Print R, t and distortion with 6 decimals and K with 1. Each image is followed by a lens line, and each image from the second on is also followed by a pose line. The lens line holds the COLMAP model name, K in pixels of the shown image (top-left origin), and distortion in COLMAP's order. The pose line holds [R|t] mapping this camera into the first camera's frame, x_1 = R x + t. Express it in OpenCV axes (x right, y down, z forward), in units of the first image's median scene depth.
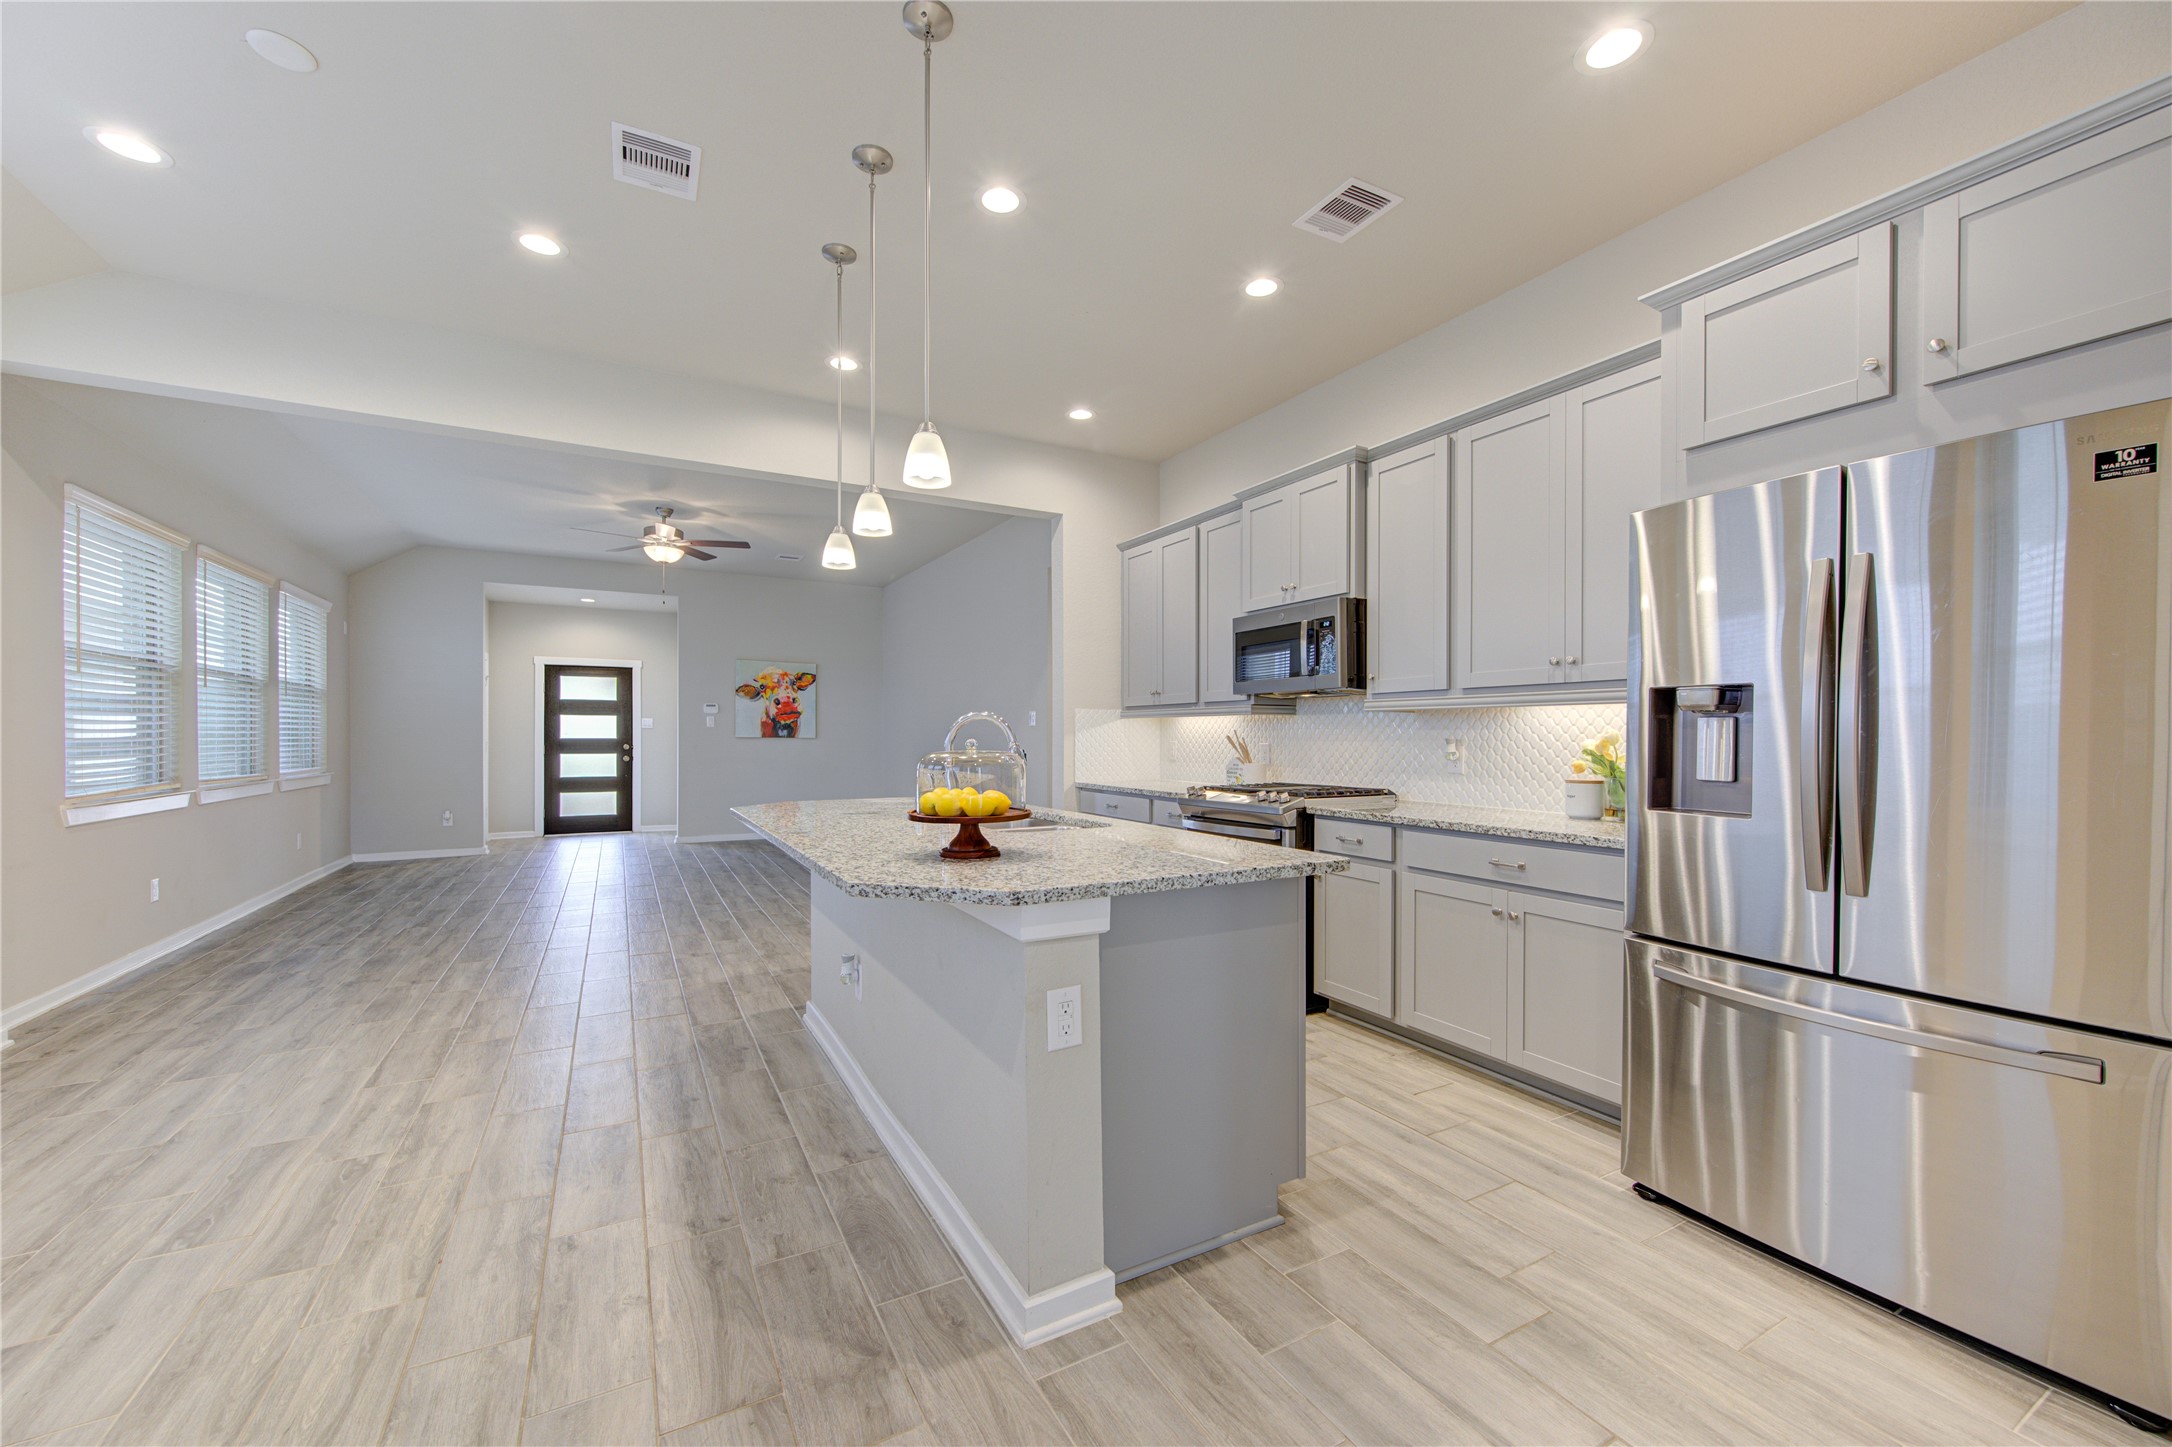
lens RADIAL K [[863.8, 0, 1109.8], [0, 863.8, 735.0], [0, 0, 1]] dist [0.001743, 0.000552]
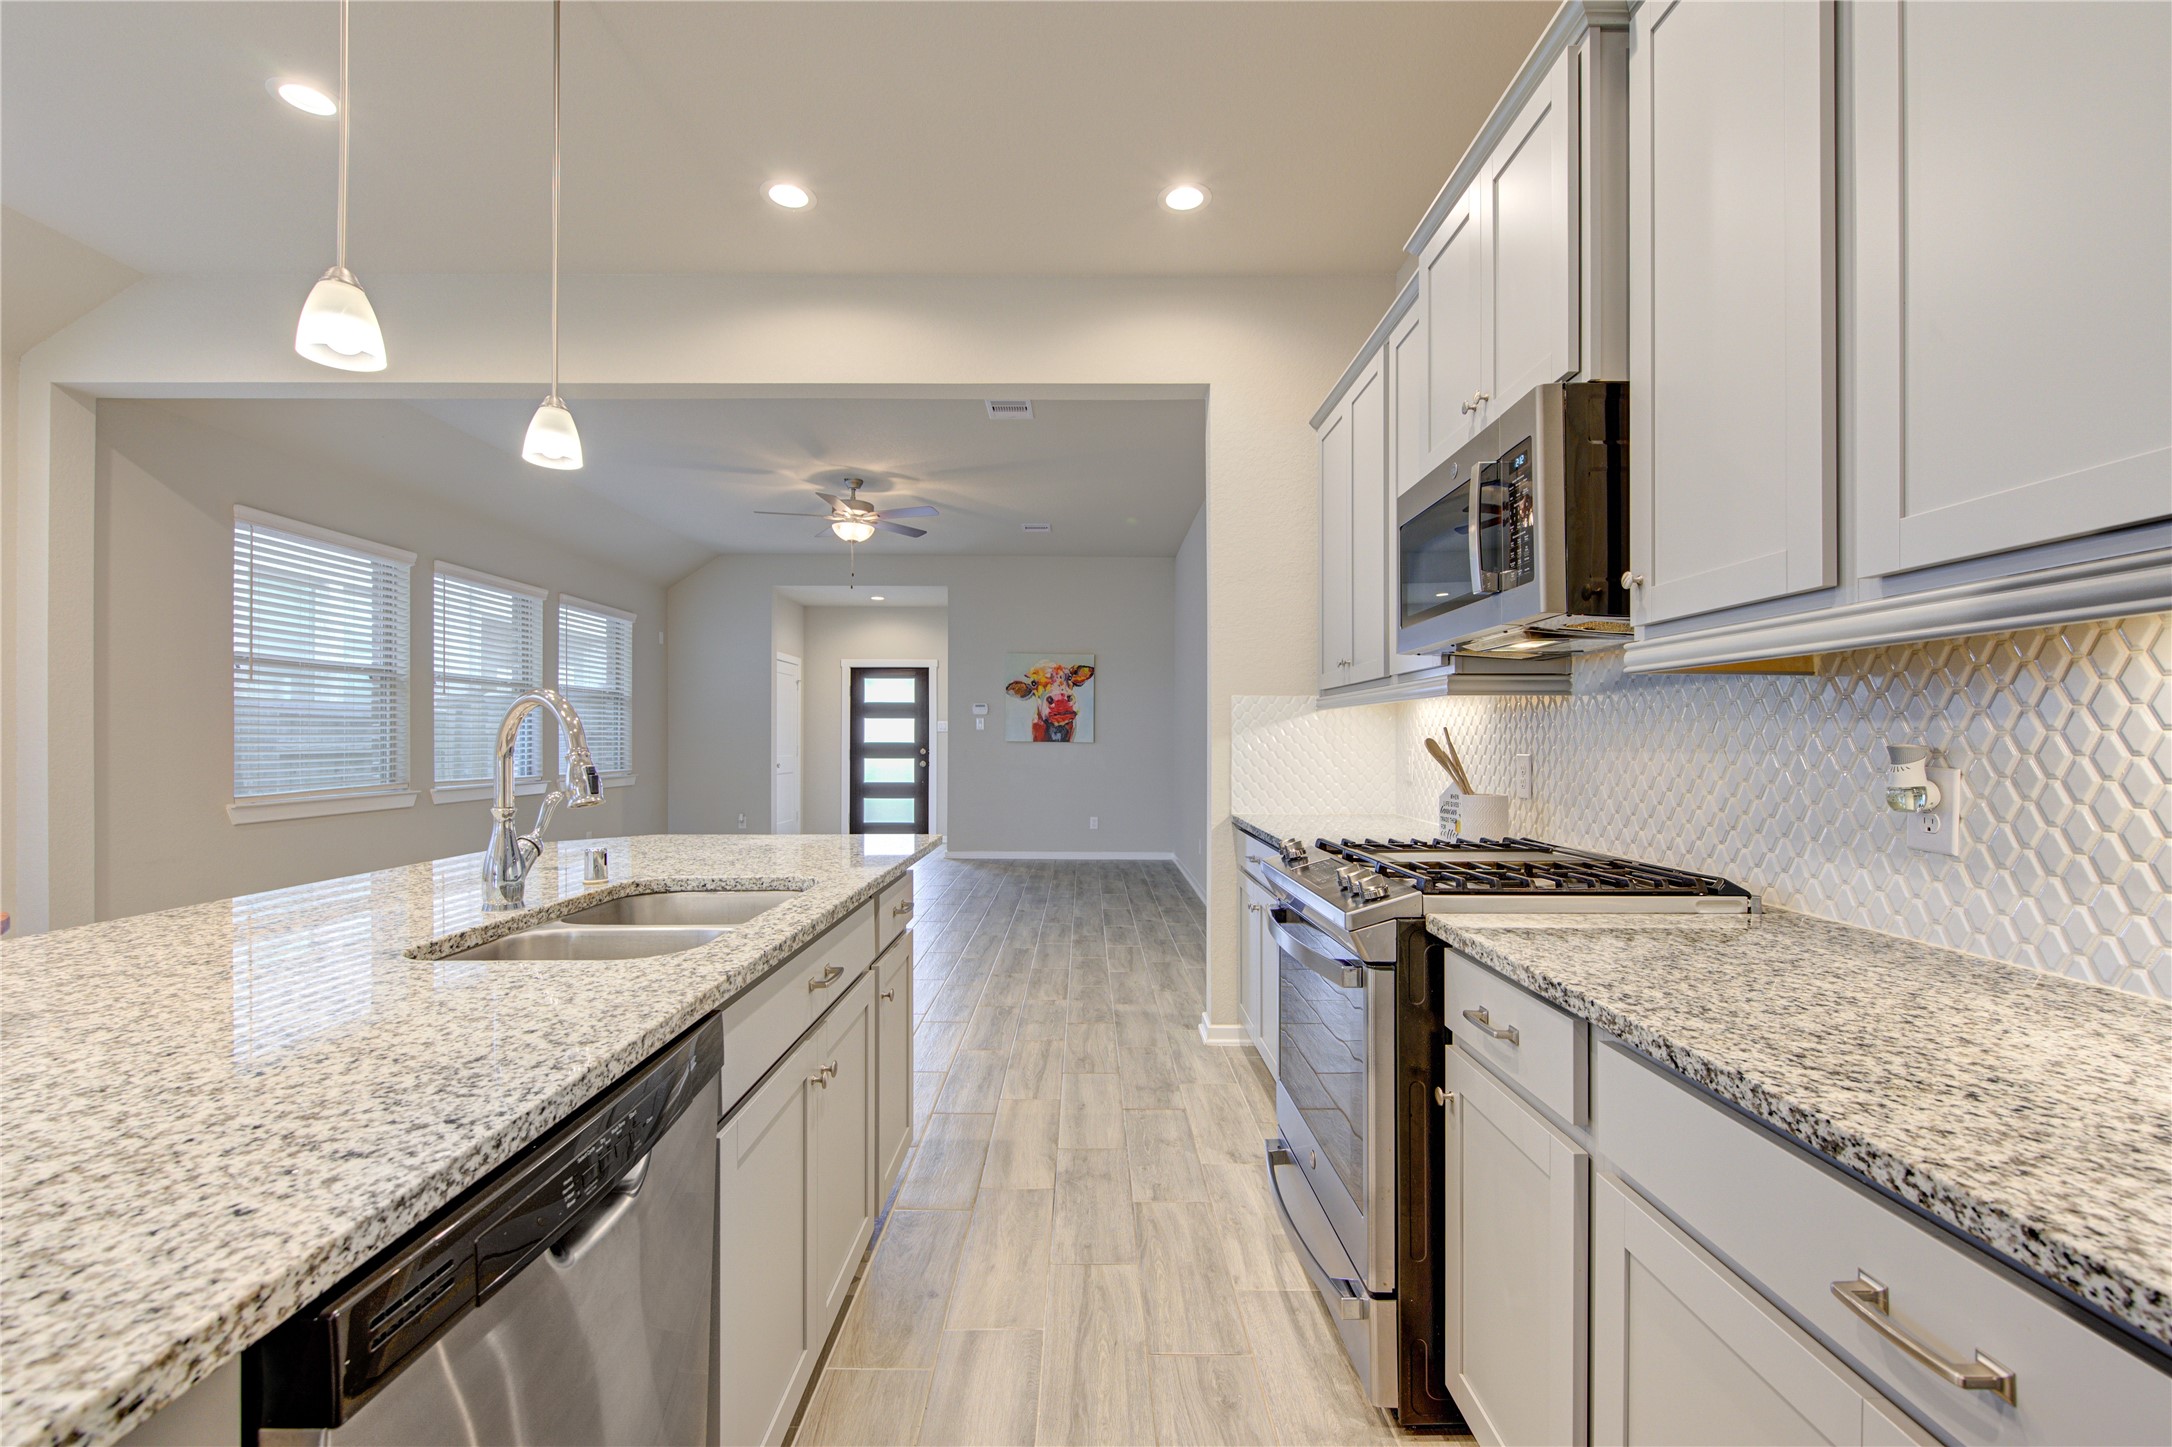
lens RADIAL K [[947.8, 0, 1090.4], [0, 947.8, 733.0], [0, 0, 1]] dist [0.001314, 0.000473]
pose [[0.869978, -0.003387, -0.493079, 0.216087], [-0.000040, 0.999976, -0.006940, 0.001232], [0.493091, 0.006057, 0.869957, 0.379259]]
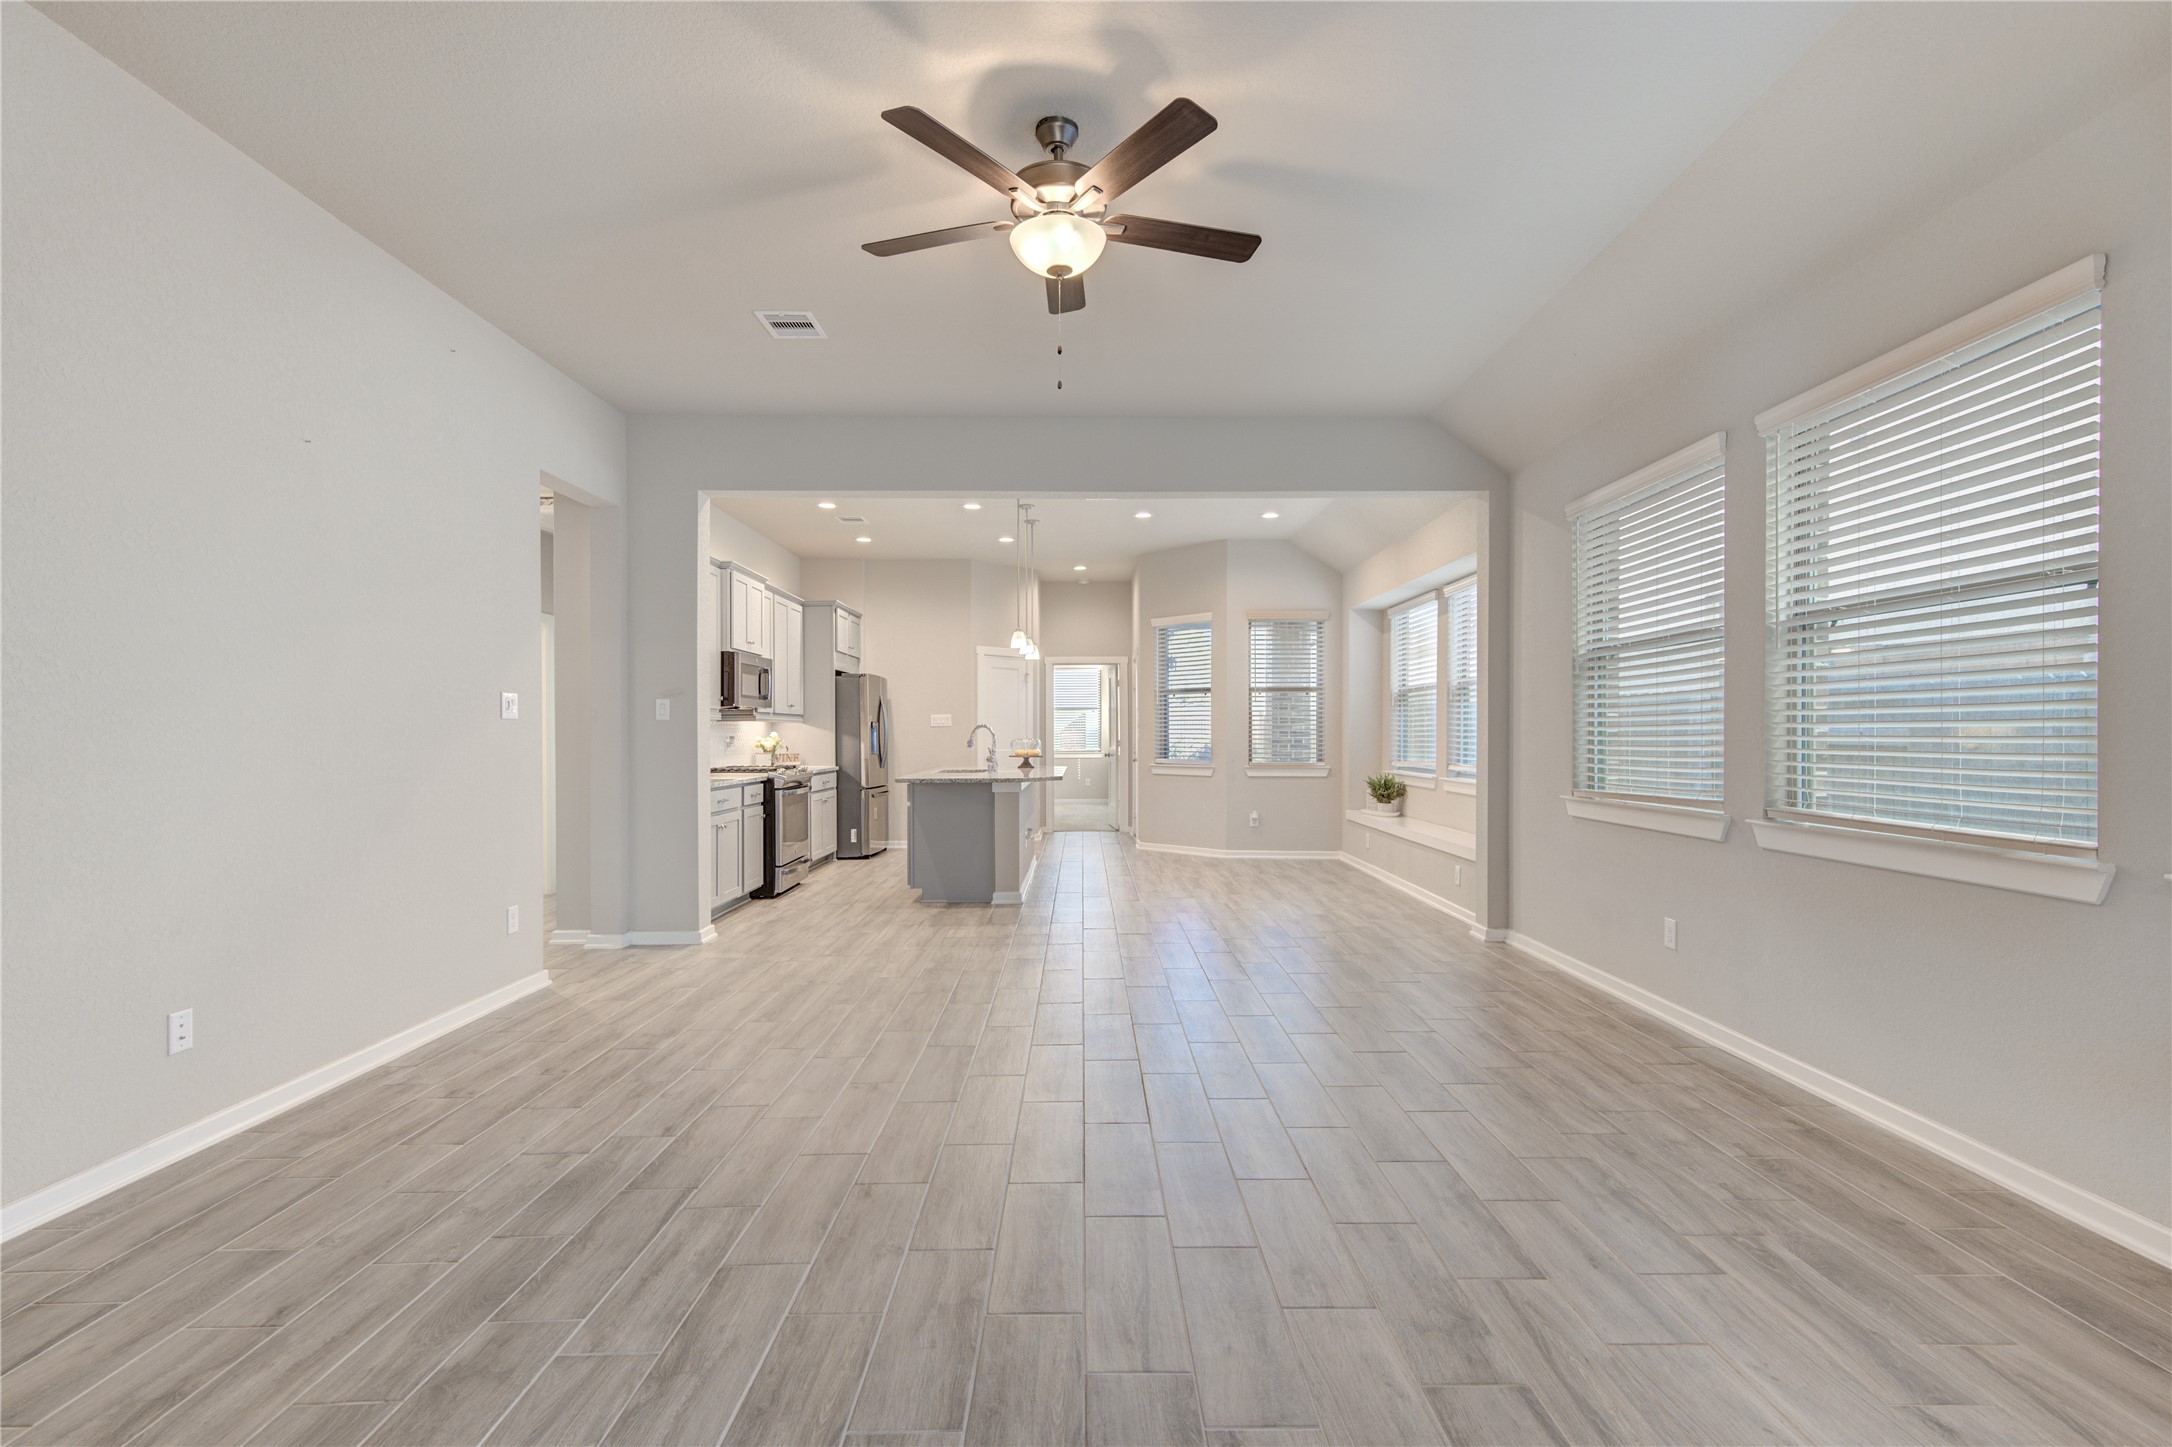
lens RADIAL K [[999.7, 0, 1090.2], [0, 999.7, 728.5], [0, 0, 1]] dist [0.011669, -0.002477]
pose [[-0.872752, 0.006398, 0.488122, -0.976808], [0.004666, 0.999978, -0.004765, 0.000406], [-0.488142, -0.001881, -0.872762, 1.813566]]
